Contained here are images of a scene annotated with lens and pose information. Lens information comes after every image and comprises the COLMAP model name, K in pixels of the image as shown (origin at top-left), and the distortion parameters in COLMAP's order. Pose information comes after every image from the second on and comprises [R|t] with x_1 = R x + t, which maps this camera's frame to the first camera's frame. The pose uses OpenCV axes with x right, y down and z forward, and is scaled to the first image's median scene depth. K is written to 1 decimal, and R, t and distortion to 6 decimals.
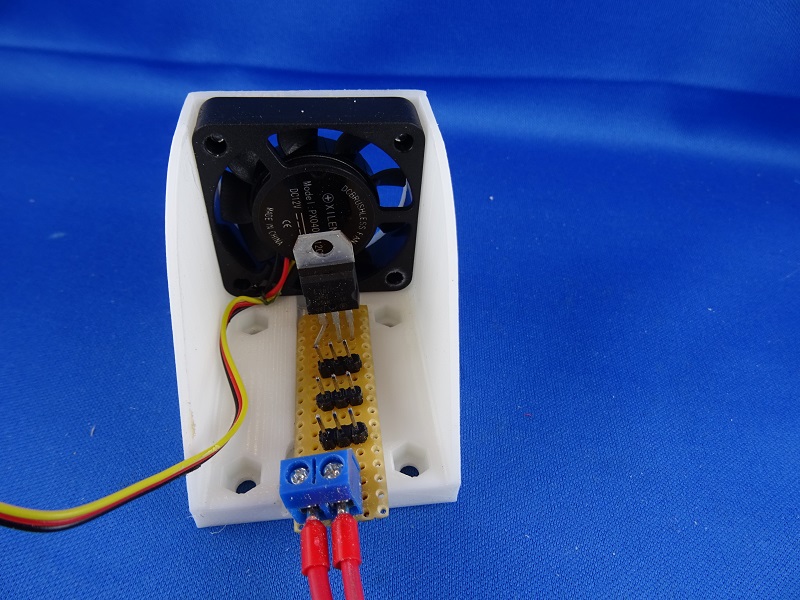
lens RADIAL K [[565.4, 0, 398.2], [0, 565.4, 301.9], [0, 0, 1]] dist [0.002744, -0.020220]
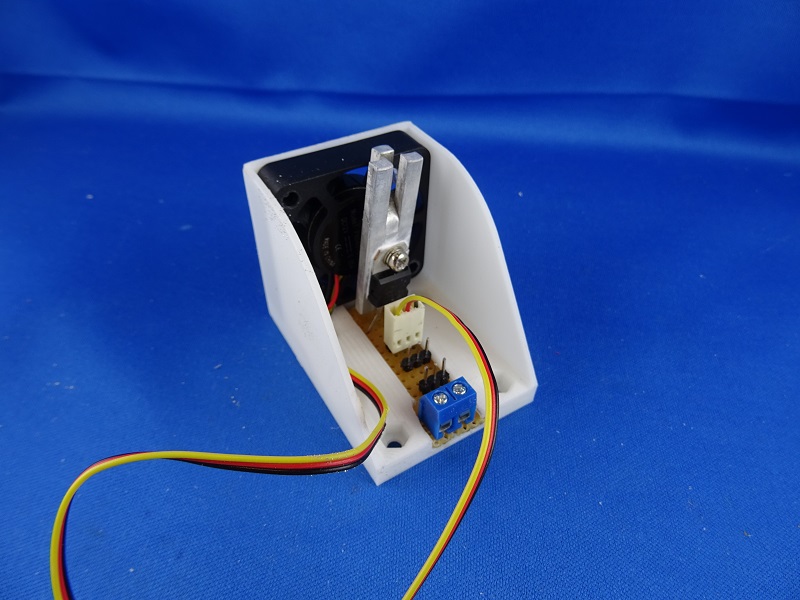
lens RADIAL K [[565.4, 0, 398.2], [0, 565.4, 301.9], [0, 0, 1]] dist [0.002744, -0.020220]
pose [[0.998957, -0.015315, -0.043011, -0.052426], [0.014655, 0.999771, -0.015626, 0.063376], [0.043241, 0.014979, 0.998952, -0.217982]]
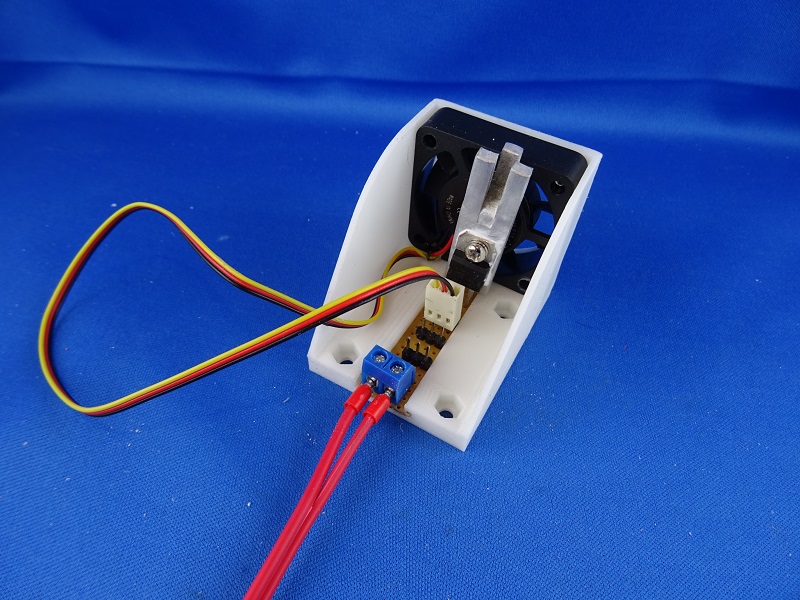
lens RADIAL K [[568.6, 0, 392.0], [0, 568.6, 302.9], [0, 0, 1]] dist [-0.005667, -0.010725]
pose [[0.999297, -0.037481, 0.000342, -0.197193], [0.037341, 0.996281, 0.077652, -0.049334], [-0.003251, -0.077584, 0.996981, -0.188712]]
